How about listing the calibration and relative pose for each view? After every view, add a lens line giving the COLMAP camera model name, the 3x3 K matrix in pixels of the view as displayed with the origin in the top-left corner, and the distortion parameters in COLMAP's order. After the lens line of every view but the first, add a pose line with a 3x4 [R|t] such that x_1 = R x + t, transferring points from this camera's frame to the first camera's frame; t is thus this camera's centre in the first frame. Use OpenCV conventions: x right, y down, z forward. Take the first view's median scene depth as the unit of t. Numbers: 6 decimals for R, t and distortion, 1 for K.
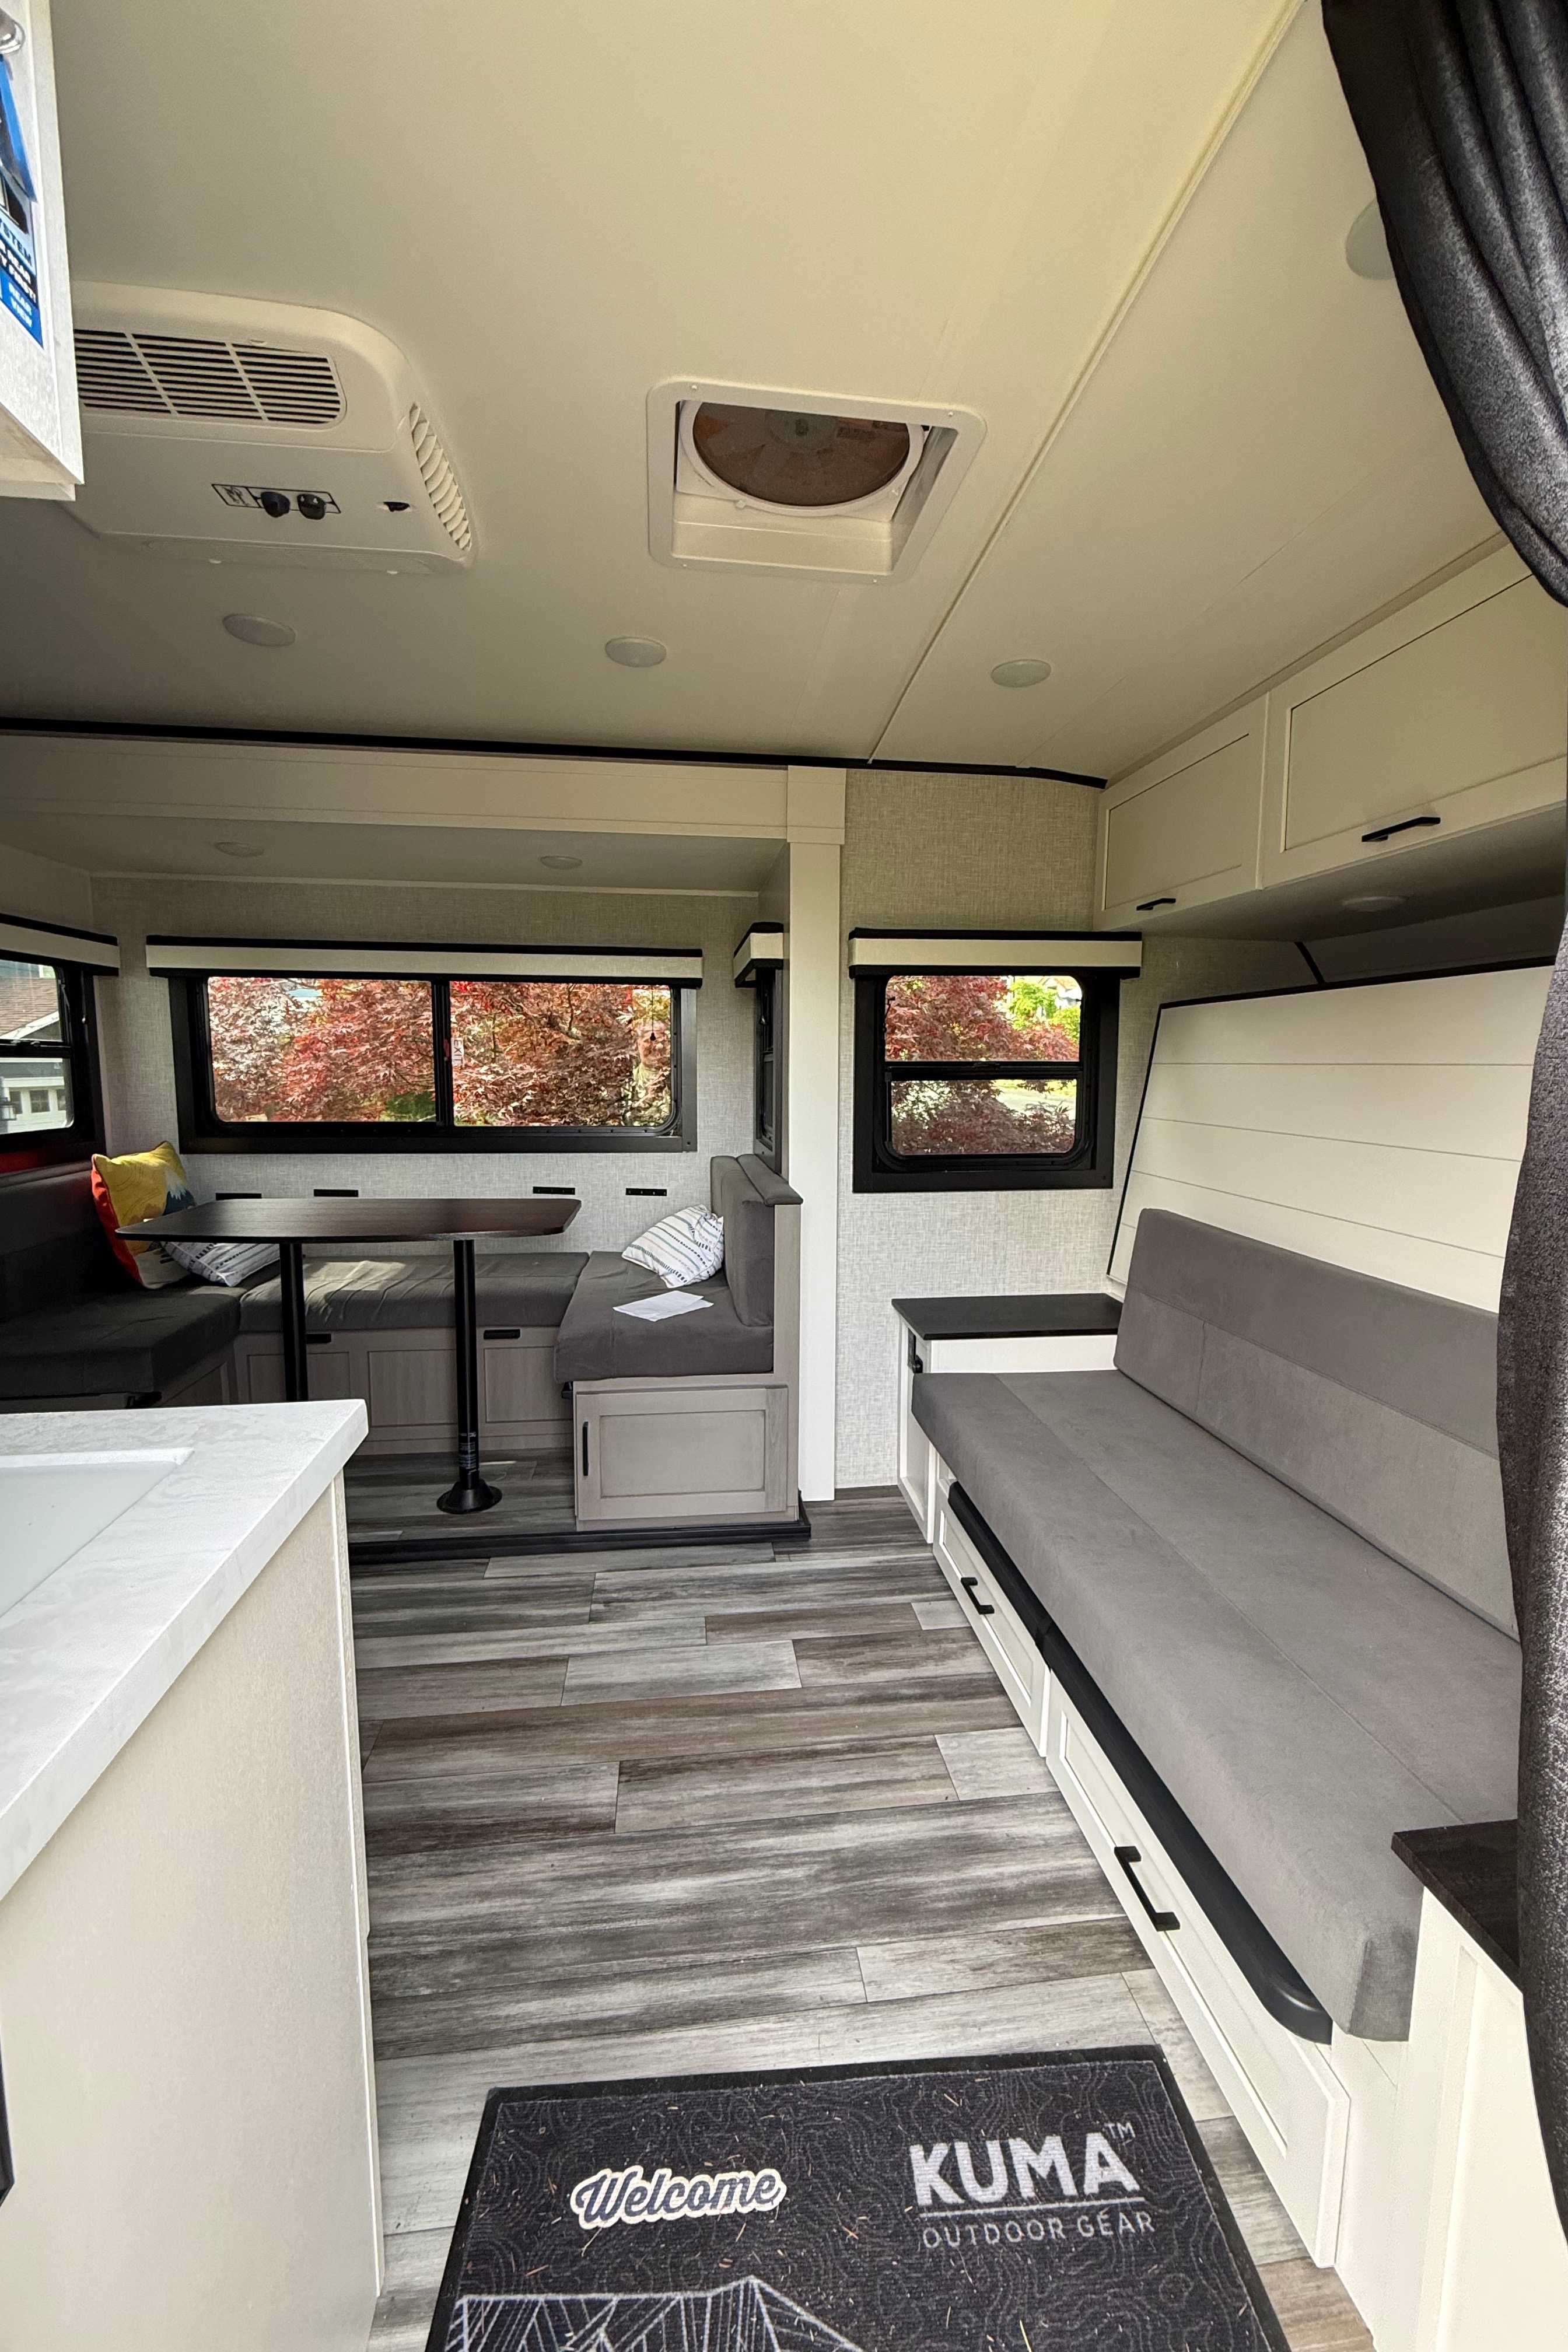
lens RADIAL K [[934.4, 0, 785.5], [0, 934.4, 1165.5], [0, 0, 1]] dist [-0.001946, 0.000403]
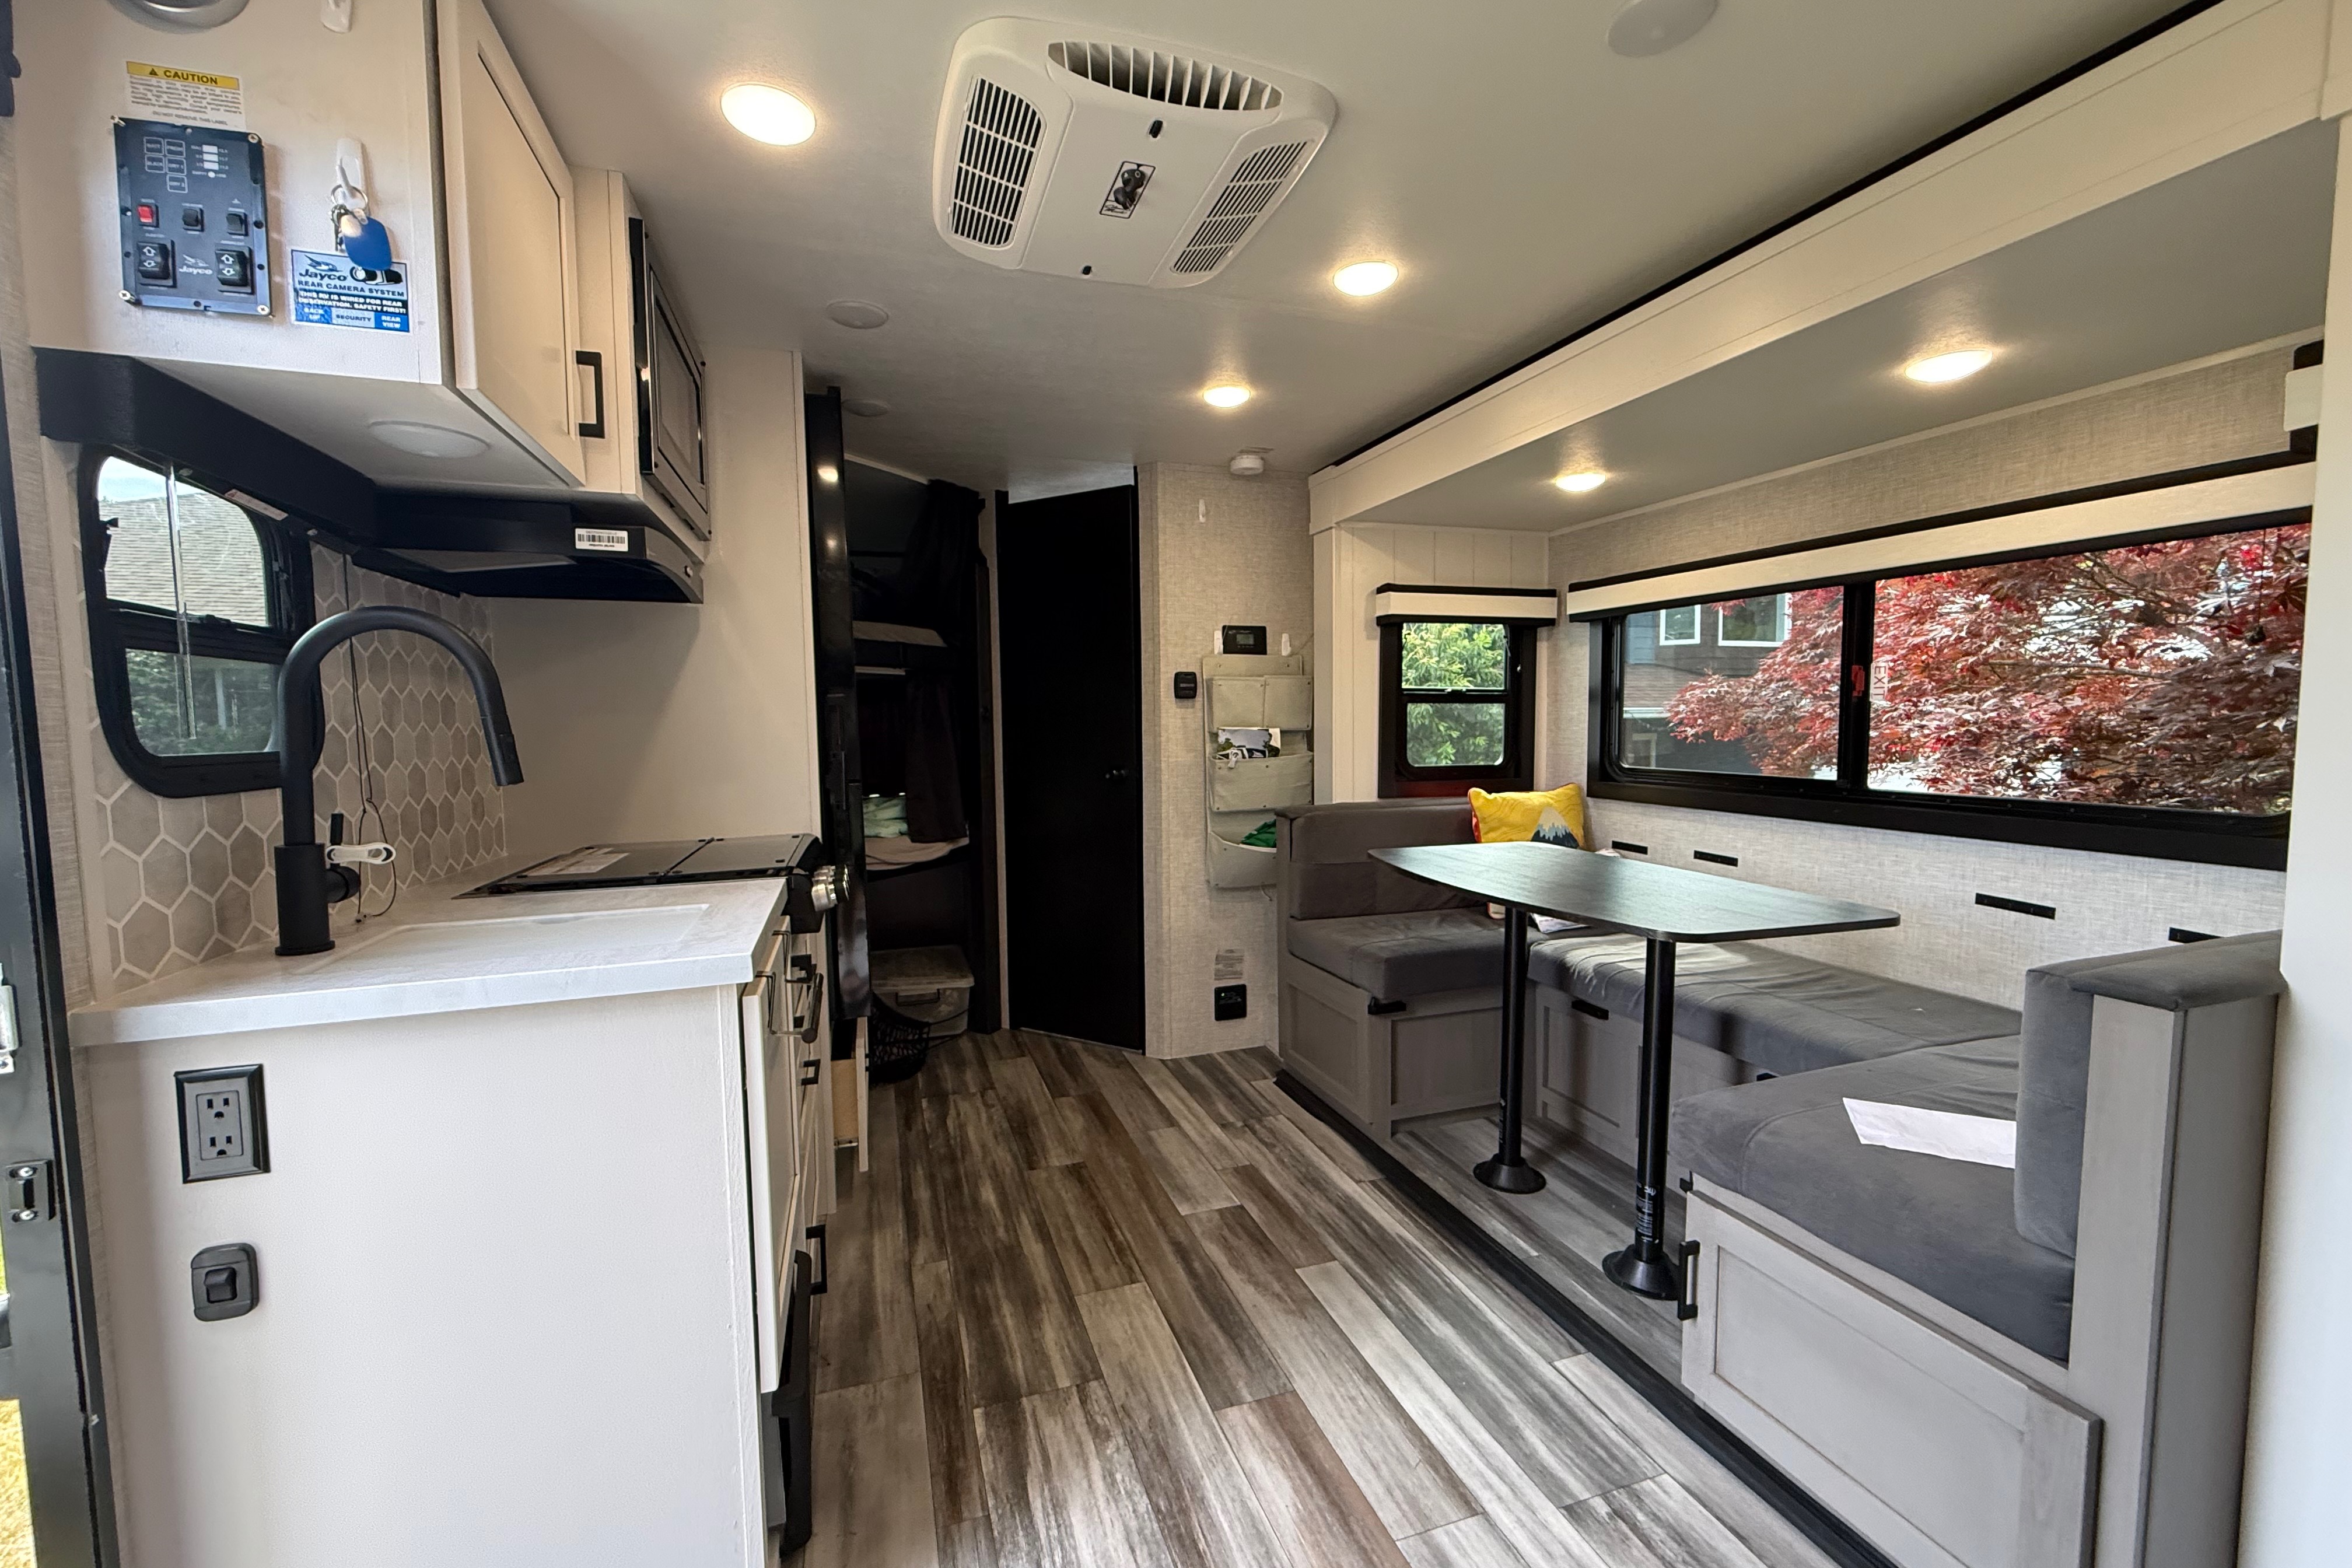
lens RADIAL K [[936.6, 0, 1167.0], [0, 936.6, 784.2], [0, 0, 1]] dist [-0.000156, 0.000140]
pose [[0.194906, 0.061272, -0.978906, 0.422935], [-0.099638, 0.994121, 0.042386, -0.040886], [0.975748, 0.089275, 0.199865, 0.614657]]
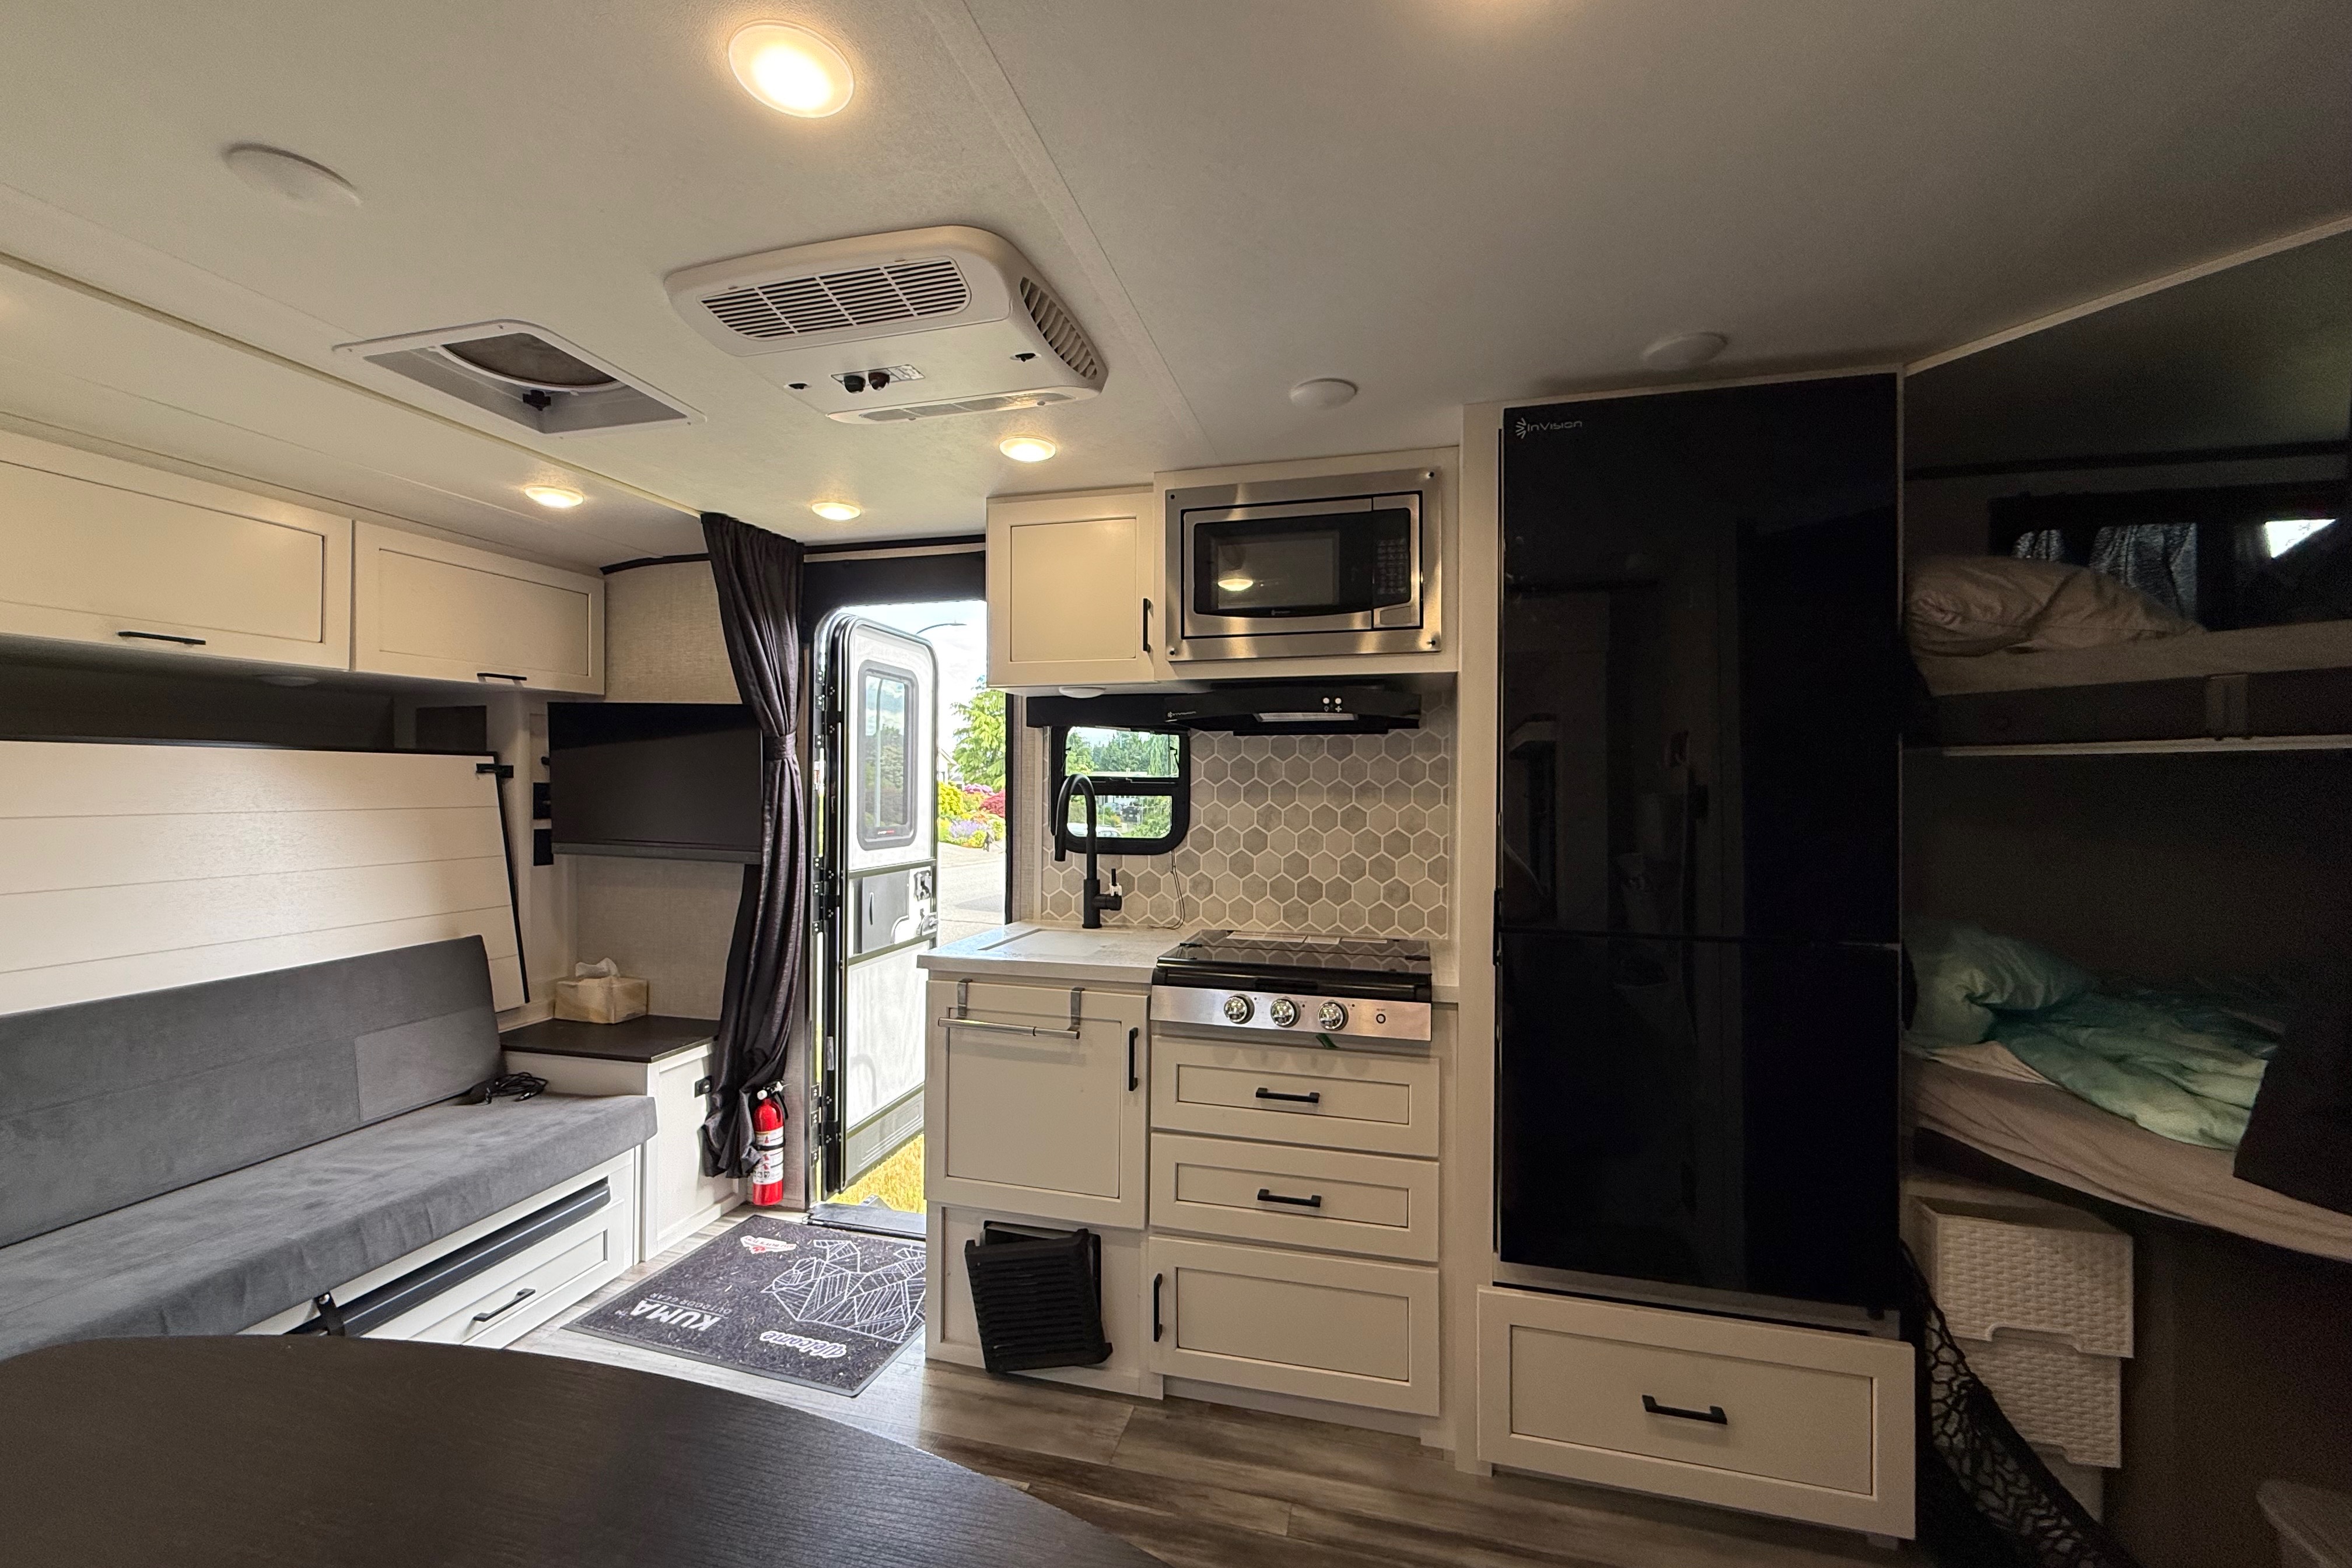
lens RADIAL K [[935.5, 0, 1170.1], [0, 935.5, 784.7], [0, 0, 1]] dist [0.000230, -0.000021]
pose [[-0.930159, -0.006563, 0.367098, -0.945259], [0.034295, 0.993916, 0.104666, -0.202596], [-0.365551, 0.109945, -0.924275, 1.429893]]
